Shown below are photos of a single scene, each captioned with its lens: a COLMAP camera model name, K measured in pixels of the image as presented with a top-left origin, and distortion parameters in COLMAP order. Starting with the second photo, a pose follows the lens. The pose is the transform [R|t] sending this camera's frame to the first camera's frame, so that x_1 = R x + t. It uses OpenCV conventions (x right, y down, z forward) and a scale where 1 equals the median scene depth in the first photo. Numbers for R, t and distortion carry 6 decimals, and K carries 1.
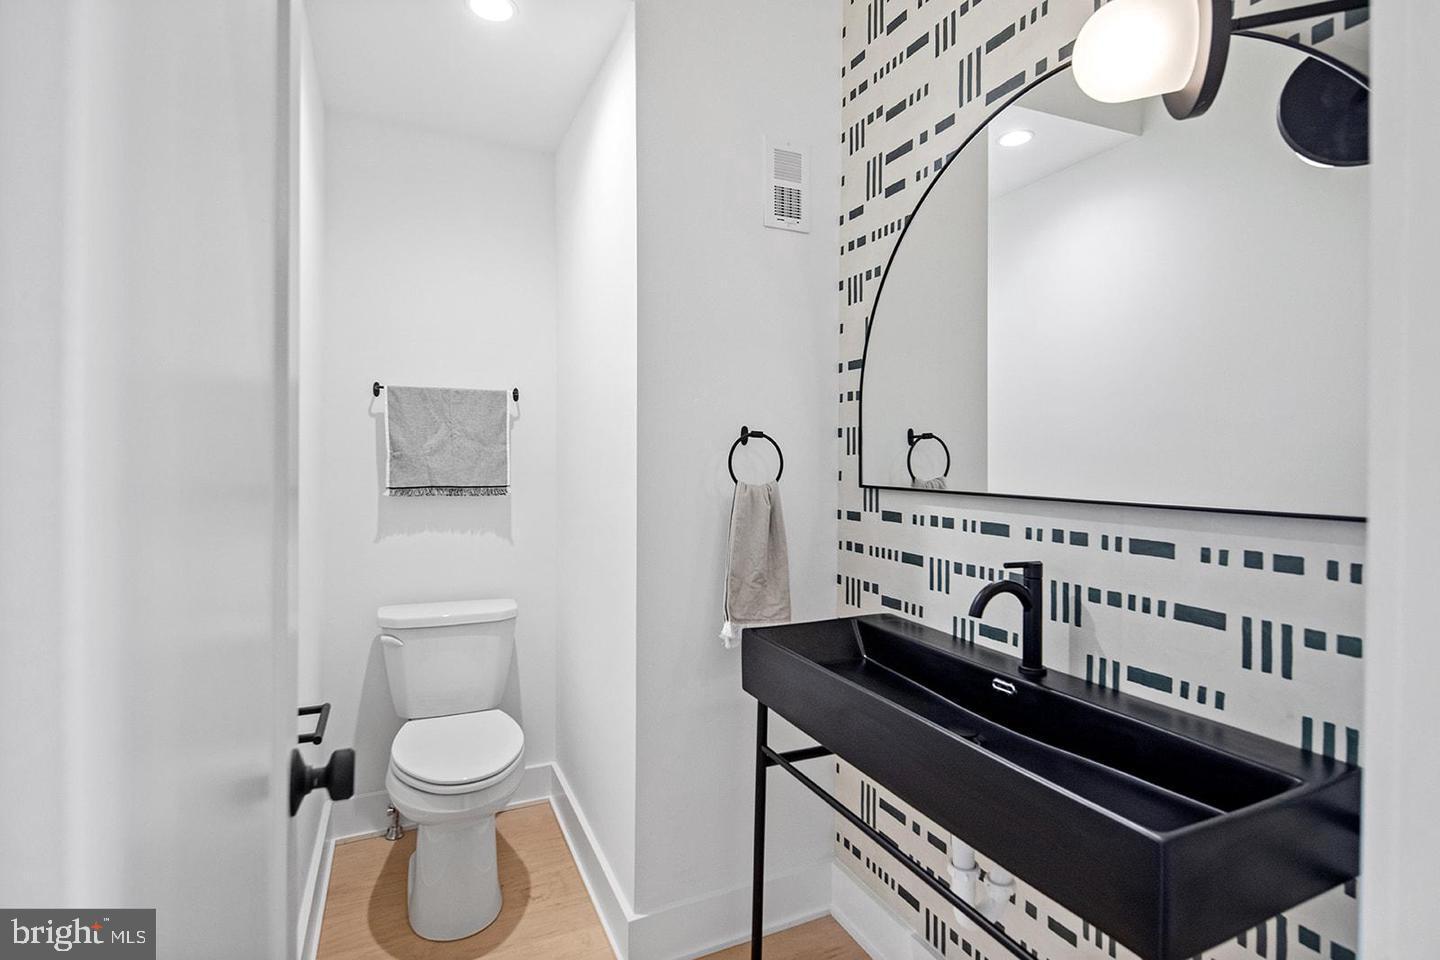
lens RADIAL K [[709.4, 0, 714.9], [0, 709.4, 462.3], [0, 0, 1]] dist [-0.000589, 0.000168]
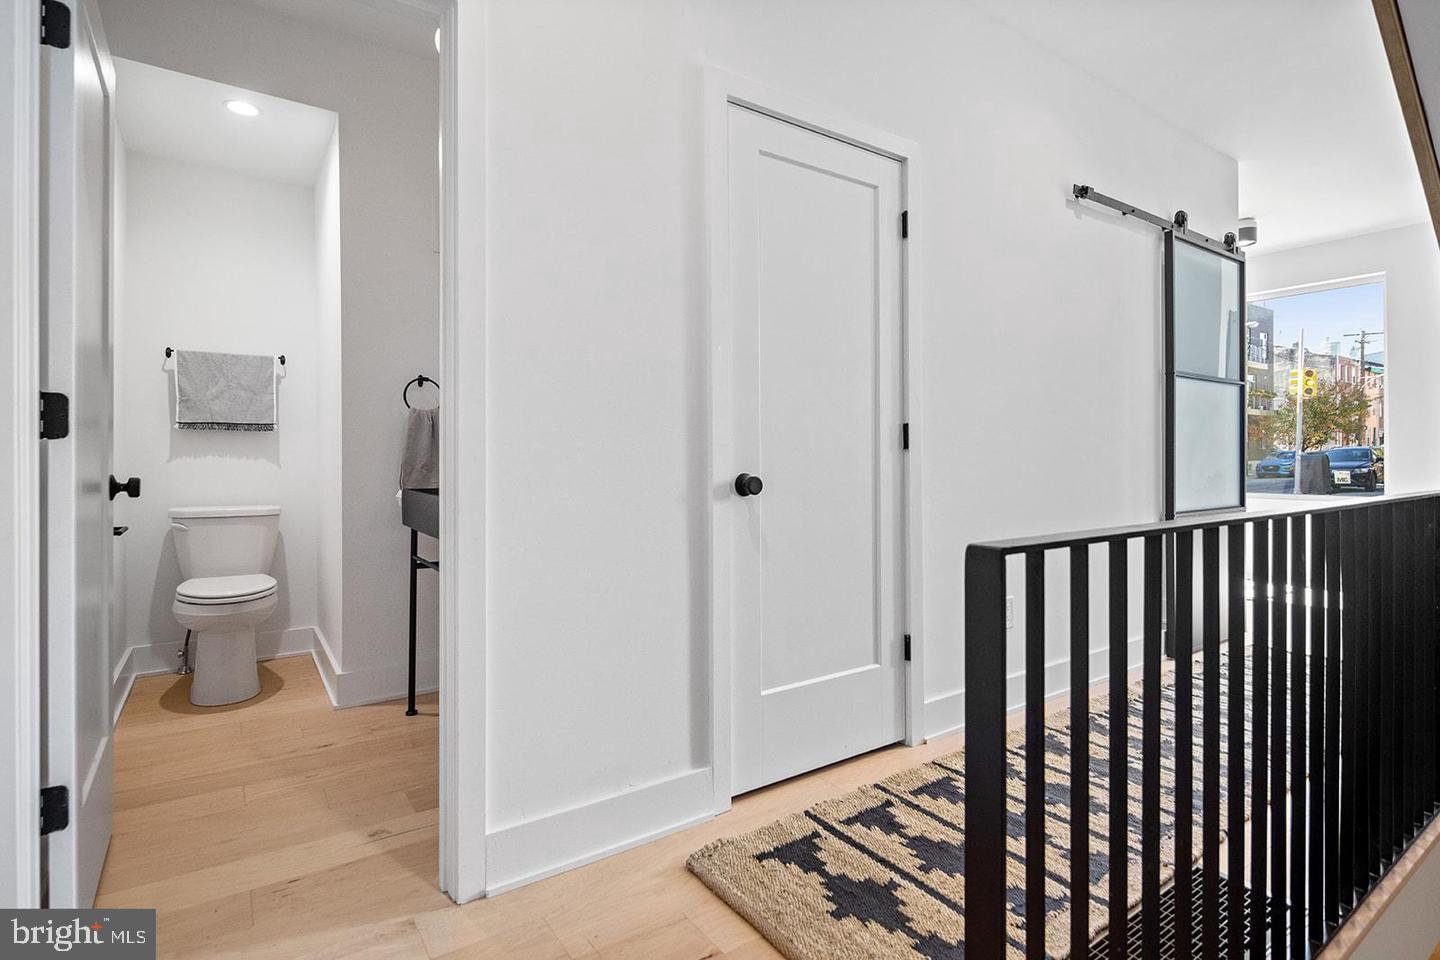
lens RADIAL K [[709.4, 0, 714.9], [0, 709.4, 462.3], [0, 0, 1]] dist [-0.000589, 0.000168]
pose [[0.982067, -0.005953, 0.188440, 0.310445], [0.006450, 0.999977, -0.002024, 0.121881], [-0.188423, 0.003203, 0.982083, -0.563014]]
